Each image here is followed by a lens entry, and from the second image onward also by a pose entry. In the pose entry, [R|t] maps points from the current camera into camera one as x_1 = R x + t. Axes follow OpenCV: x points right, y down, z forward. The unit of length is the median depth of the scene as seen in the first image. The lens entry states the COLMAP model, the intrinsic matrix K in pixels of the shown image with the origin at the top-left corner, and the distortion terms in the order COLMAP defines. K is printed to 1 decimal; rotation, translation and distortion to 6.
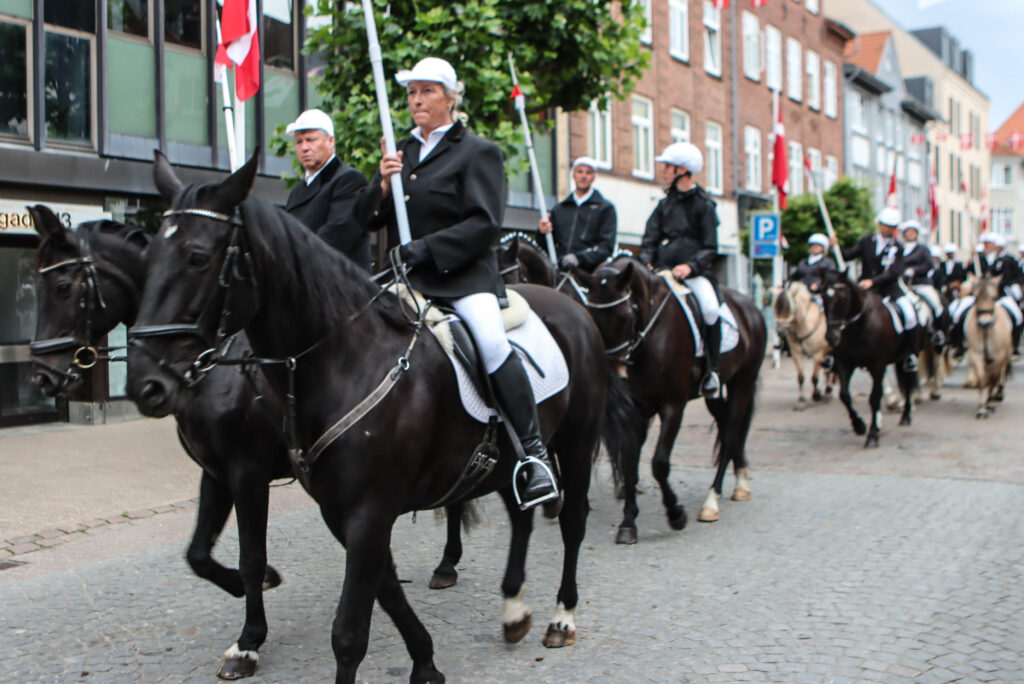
lens RADIAL K [[1130.2, 0, 512.0], [0, 1130.2, 342.0], [0, 0, 1]] dist [-0.129890, 0.140195]
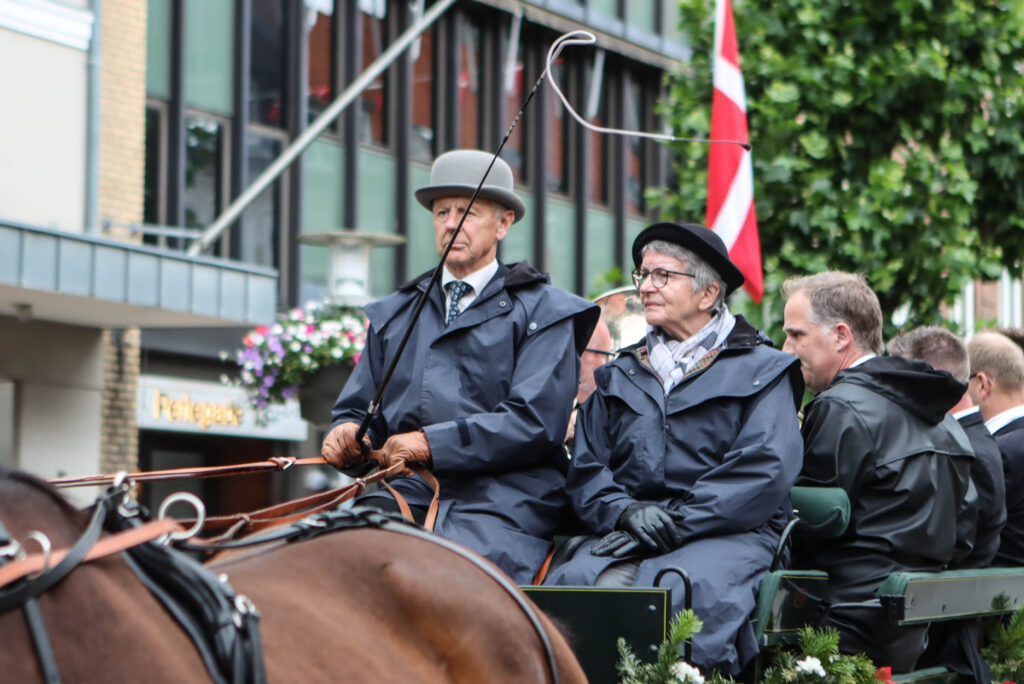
lens RADIAL K [[3157.2, 0, 512.0], [0, 3157.2, 342.0], [0, 0, 1]] dist [0.141969, 0.179226]
pose [[0.993000, 0.030511, 0.114108, -0.302027], [-0.018323, 0.994158, -0.106369, 0.030281], [-0.116686, 0.103533, 0.987758, -0.581404]]
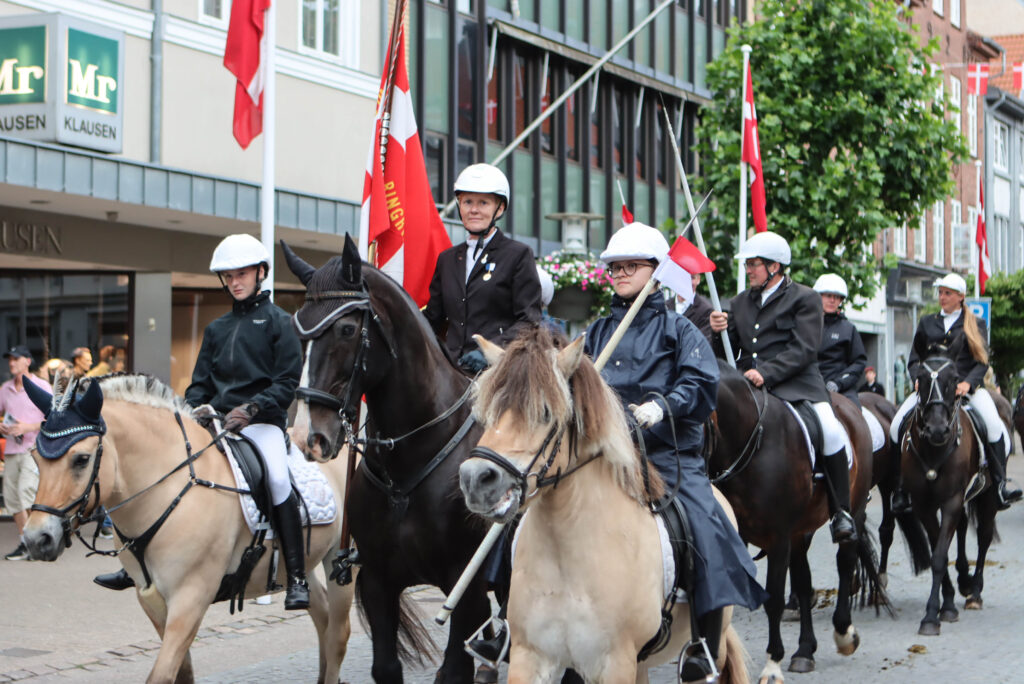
lens RADIAL K [[2110.0, 0, 440.2], [0, 2110.0, 342.6], [0, 0, 1]] dist [-0.113515, -0.006779]
pose [[0.995008, 0.022141, 0.097310, -0.411459], [-0.016501, 0.998158, -0.058385, 0.036361], [-0.098424, 0.056487, 0.993540, -0.755936]]
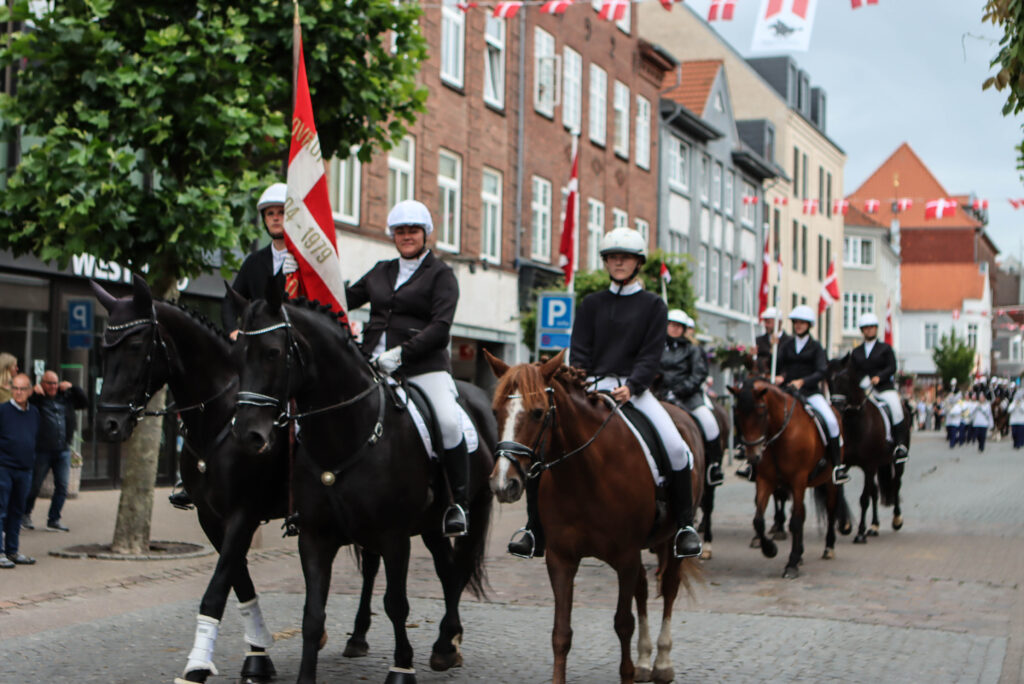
lens RADIAL K [[1597.0, 0, 517.7], [0, 1597.0, 340.2], [0, 0, 1]] dist [-0.054964, -0.144355]
pose [[0.978743, 0.042011, 0.200740, -0.022942], [-0.027014, 0.996675, -0.076870, 0.004170], [-0.203302, 0.069813, 0.976624, -0.080355]]
